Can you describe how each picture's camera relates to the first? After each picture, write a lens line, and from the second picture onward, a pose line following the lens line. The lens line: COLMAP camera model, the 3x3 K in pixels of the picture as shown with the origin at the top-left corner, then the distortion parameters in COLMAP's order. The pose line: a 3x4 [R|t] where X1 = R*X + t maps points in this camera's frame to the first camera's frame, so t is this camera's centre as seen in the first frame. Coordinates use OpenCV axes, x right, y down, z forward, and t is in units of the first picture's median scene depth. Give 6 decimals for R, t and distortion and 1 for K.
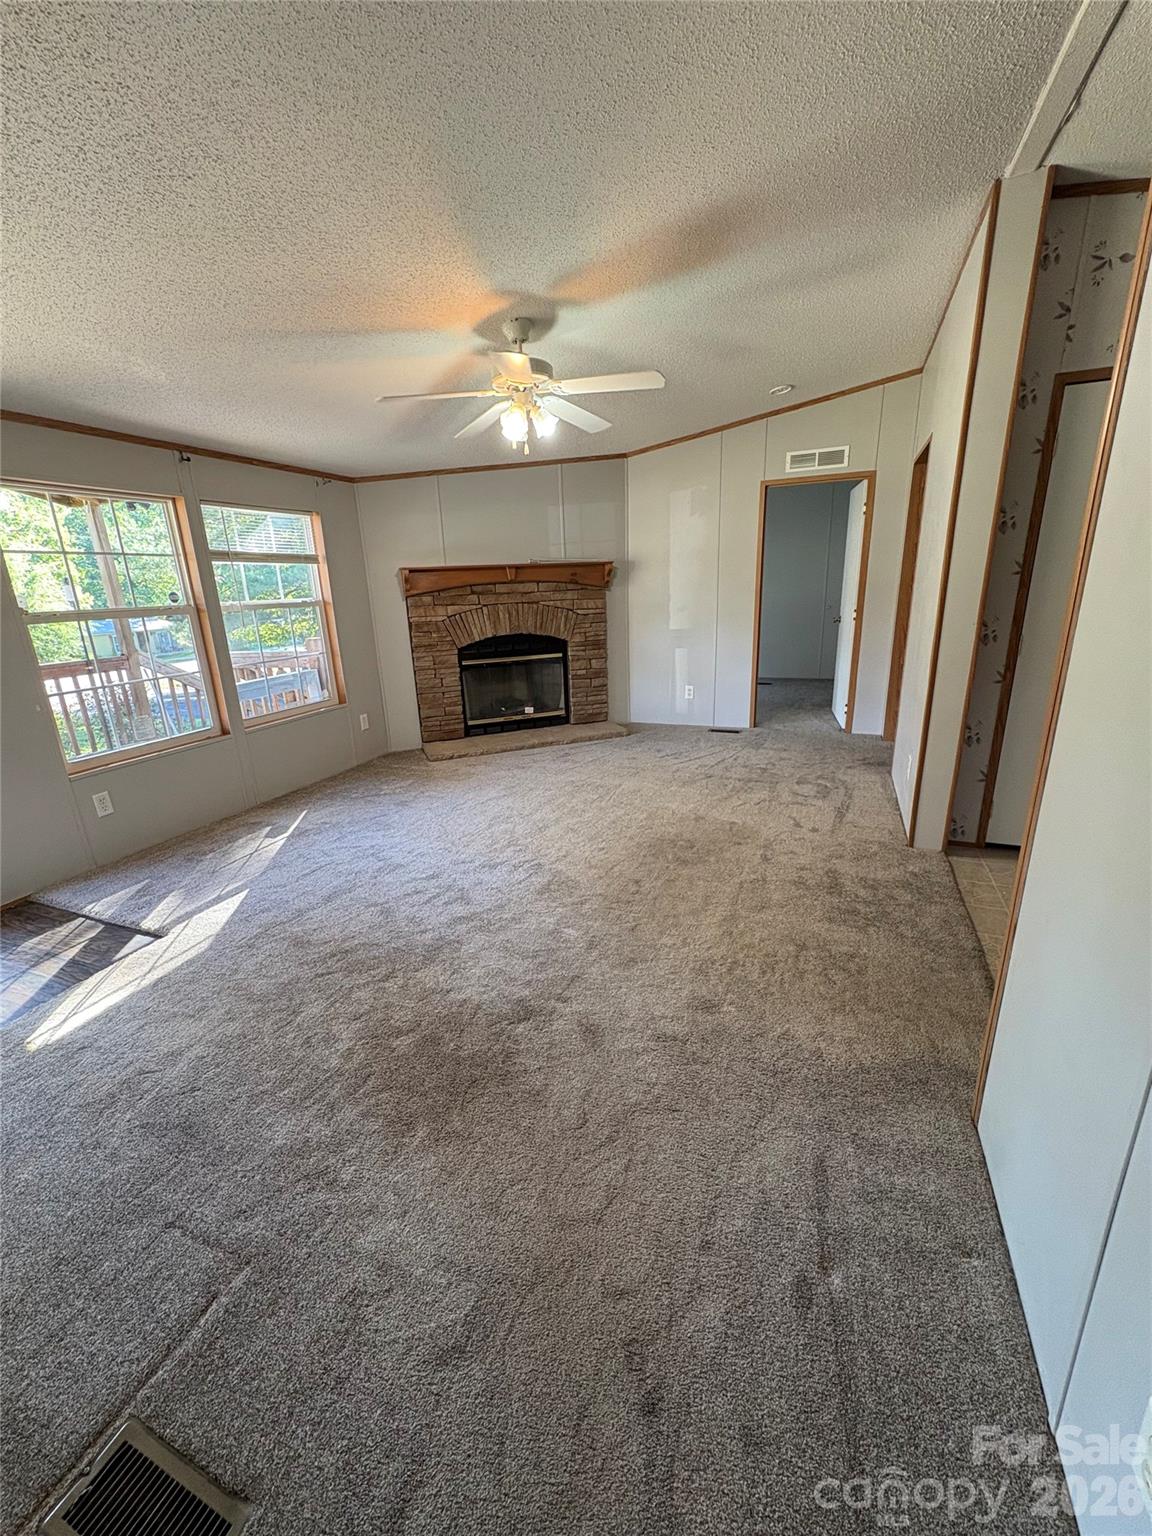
lens RADIAL K [[611.6, 0, 580.5], [0, 611.6, 766.2], [0, 0, 1]] dist [0.002822, 0.000241]
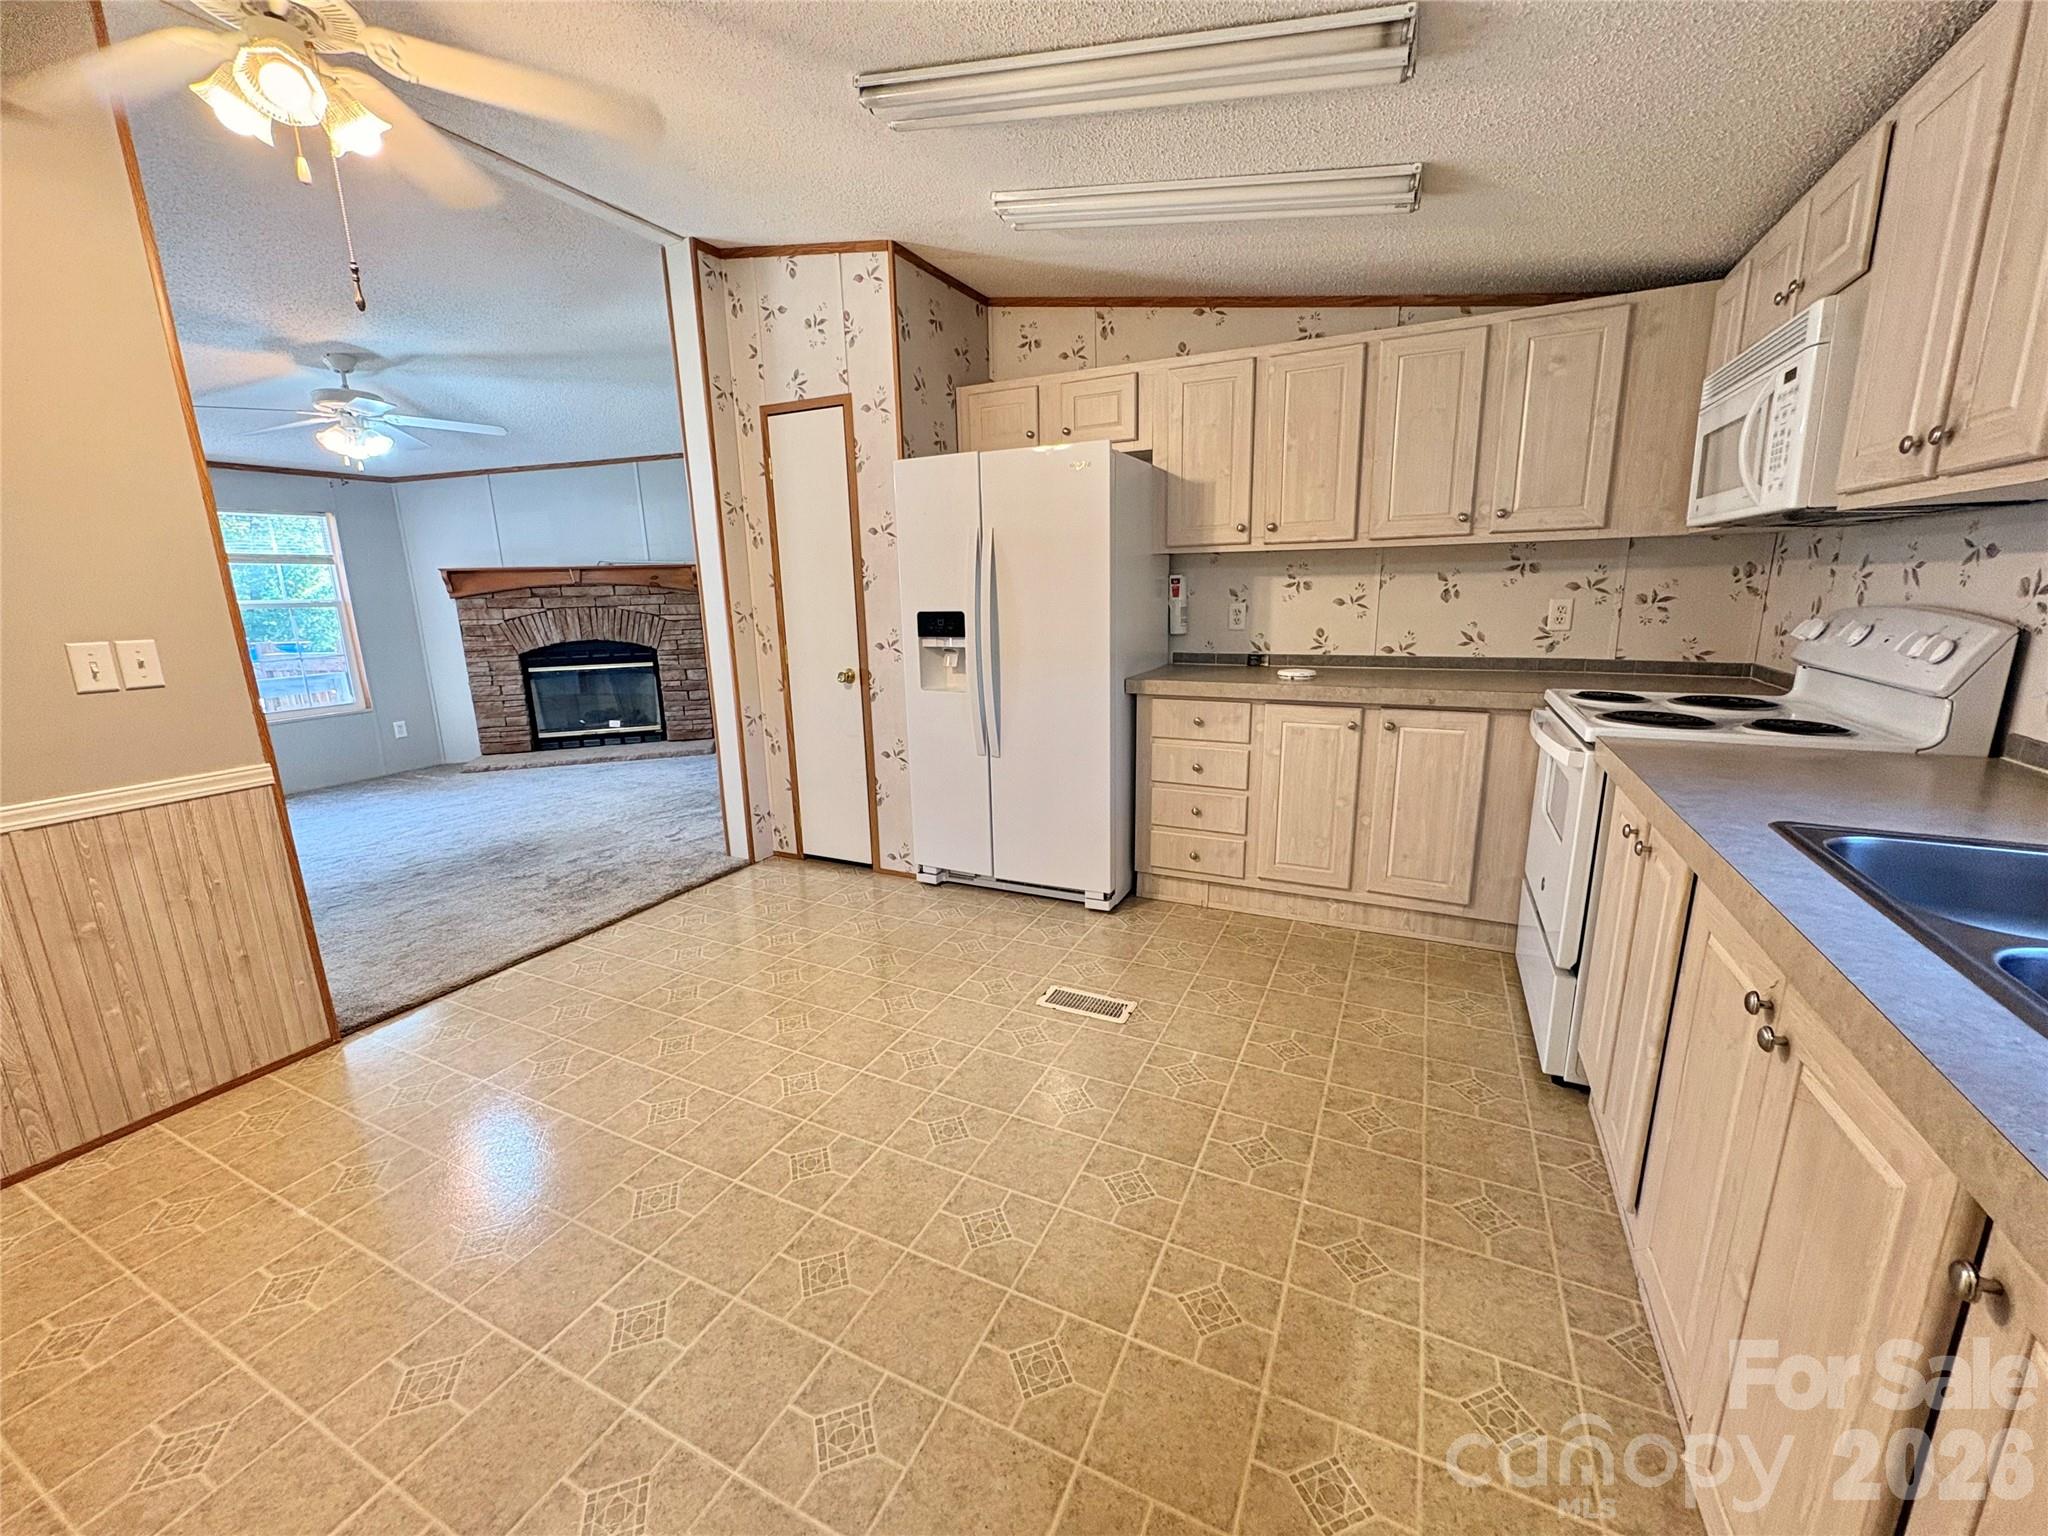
lens RADIAL K [[815.4, 0, 1022.5], [0, 815.4, 763.0], [0, 0, 1]] dist [0.002822, 0.000241]
pose [[0.997445, 0.026982, -0.066143, 0.648679], [-0.031822, 0.996806, -0.073249, 0.038358], [0.063955, 0.075166, 0.995118, -0.171566]]
